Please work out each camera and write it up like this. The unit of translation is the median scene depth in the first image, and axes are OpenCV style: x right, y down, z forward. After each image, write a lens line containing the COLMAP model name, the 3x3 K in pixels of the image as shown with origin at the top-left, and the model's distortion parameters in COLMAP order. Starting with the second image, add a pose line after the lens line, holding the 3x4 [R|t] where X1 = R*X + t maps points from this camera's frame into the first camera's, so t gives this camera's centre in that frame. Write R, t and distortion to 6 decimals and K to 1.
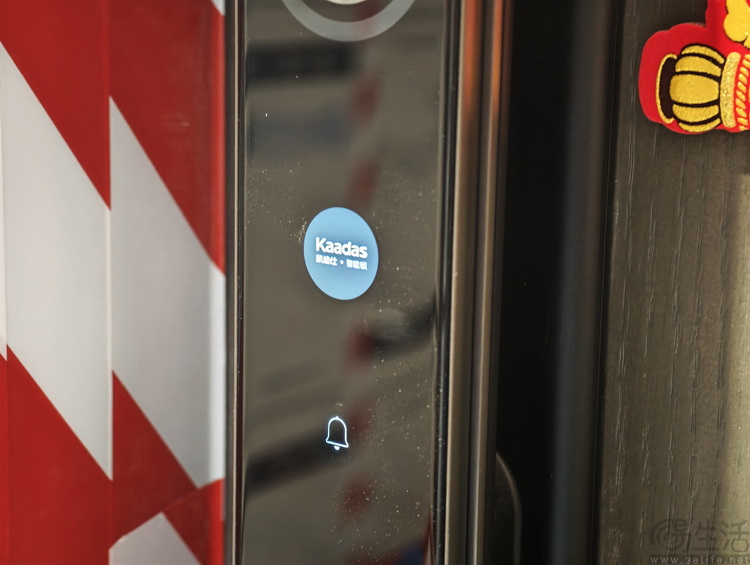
lens RADIAL K [[1660.7, 0, 375.0], [0, 1660.7, 282.5], [0, 0, 1]] dist [0.291223, -0.381922]
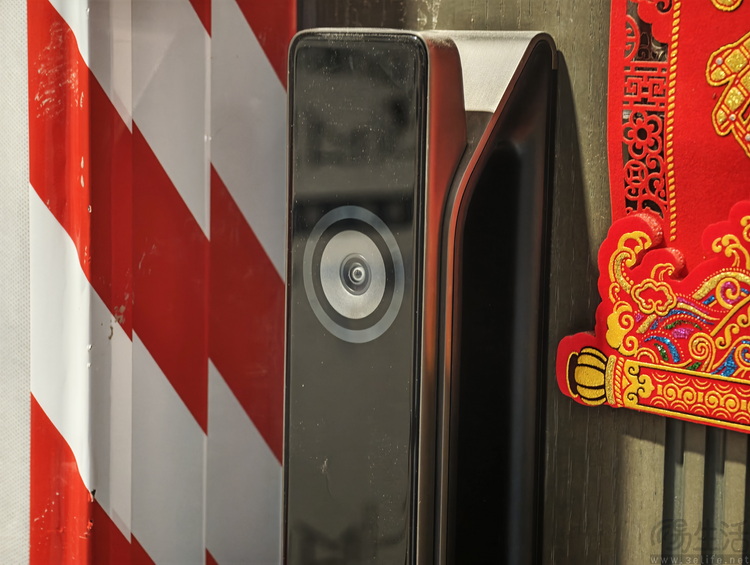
lens RADIAL K [[1660.7, 0, 375.0], [0, 1660.7, 282.5], [0, 0, 1]] dist [0.291223, -0.381922]
pose [[0.993930, 0.012748, -0.109270, 0.160726], [-0.019634, 0.997872, -0.062176, -0.101806], [0.108245, 0.063944, 0.992066, -0.473345]]
